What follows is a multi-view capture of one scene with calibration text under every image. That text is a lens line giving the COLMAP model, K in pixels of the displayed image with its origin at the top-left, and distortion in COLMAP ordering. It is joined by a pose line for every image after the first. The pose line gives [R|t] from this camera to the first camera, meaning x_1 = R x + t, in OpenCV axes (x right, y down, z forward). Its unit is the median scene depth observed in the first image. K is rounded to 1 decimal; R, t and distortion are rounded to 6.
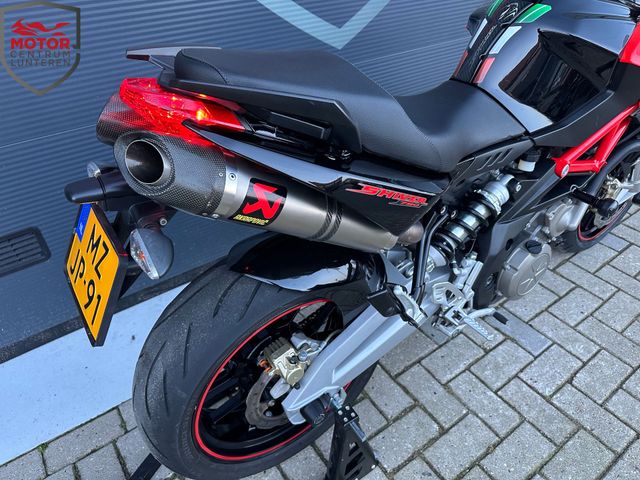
lens RADIAL K [[448.6, 0, 324.0], [0, 448.6, 241.4], [0, 0, 1]] dist [0.030175, -0.036026]
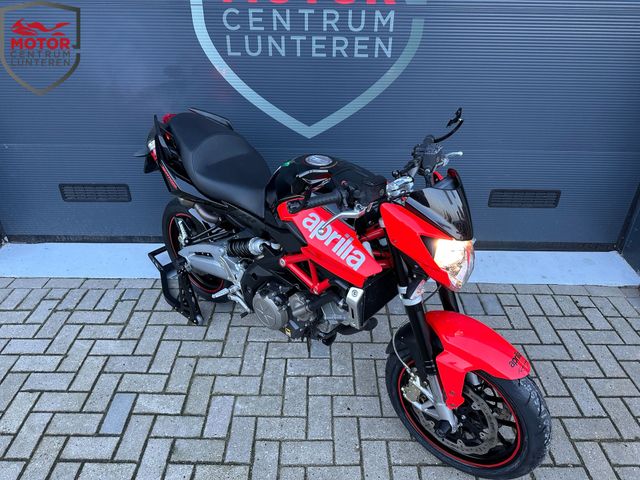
lens RADIAL K [[448.6, 0, 324.0], [0, 448.6, 241.4], [0, 0, 1]] dist [0.030175, -0.036026]
pose [[0.811065, 0.334125, -0.480140, 1.172835], [-0.375119, 0.926907, 0.011365, -0.150155], [0.448843, 0.170892, 0.877118, -0.383479]]
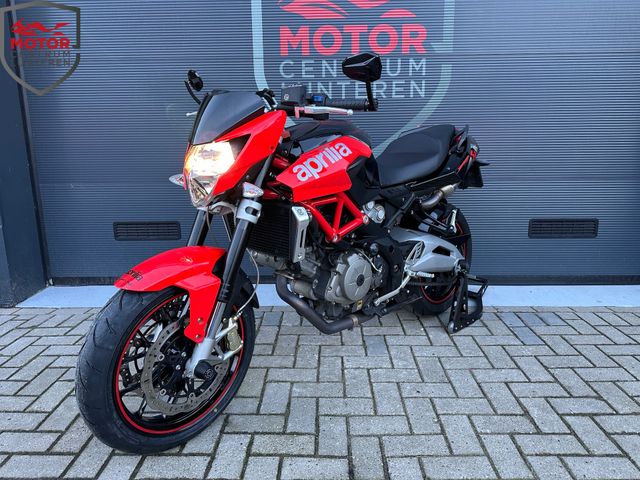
lens RADIAL K [[448.6, 0, 324.0], [0, 448.6, 241.4], [0, 0, 1]] dist [0.030175, -0.036026]
pose [[0.802137, 0.143403, -0.579665, 1.194232], [-0.366371, 0.884742, -0.288105, 0.417544], [0.471538, 0.443472, 0.762223, -0.298487]]
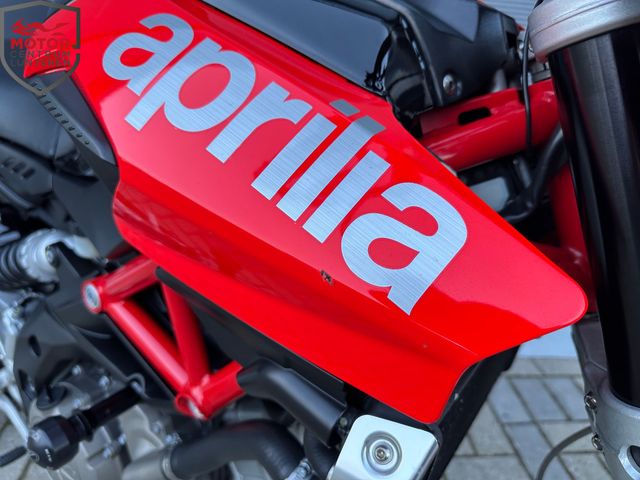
lens RADIAL K [[448.6, 0, 324.0], [0, 448.6, 241.4], [0, 0, 1]] dist [0.030175, -0.036026]
pose [[0.857411, 0.284633, -0.428754, 0.789388], [-0.383851, 0.908642, -0.164404, -0.089163], [0.342789, 0.305539, 0.888336, 0.421956]]
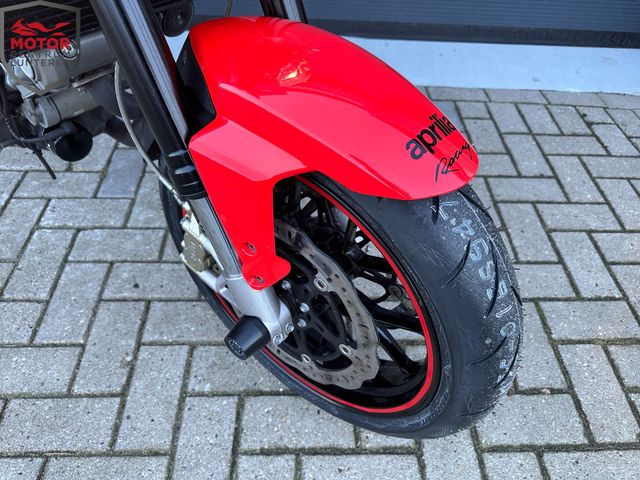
lens RADIAL K [[458.9, 0, 320.0], [0, 458.9, 240.0], [0, 0, 1]] dist [-0.008141, -0.004967]
pose [[0.822798, 0.451677, -0.344950, 1.199473], [-0.385612, 0.889544, 0.244978, -0.036804], [0.417500, -0.068550, 0.906088, 0.445283]]
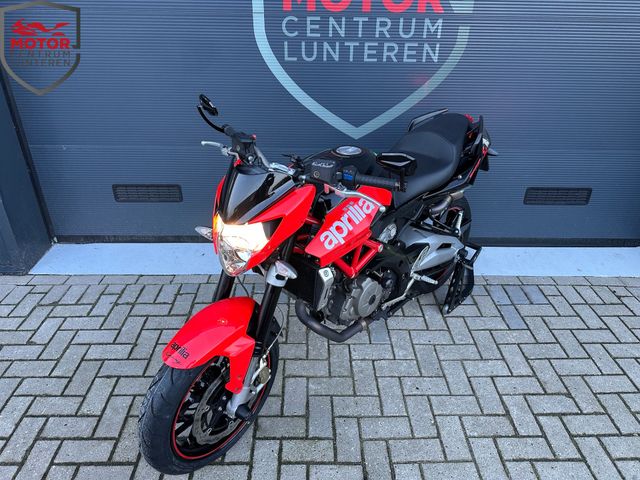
lens RADIAL K [[448.6, 0, 324.0], [0, 448.6, 241.4], [0, 0, 1]] dist [0.030175, -0.036026]
pose [[0.824284, 0.306720, -0.475897, 1.033511], [-0.367156, 0.929427, -0.036912, 0.045141], [0.430990, 0.205155, 0.878726, -0.549719]]
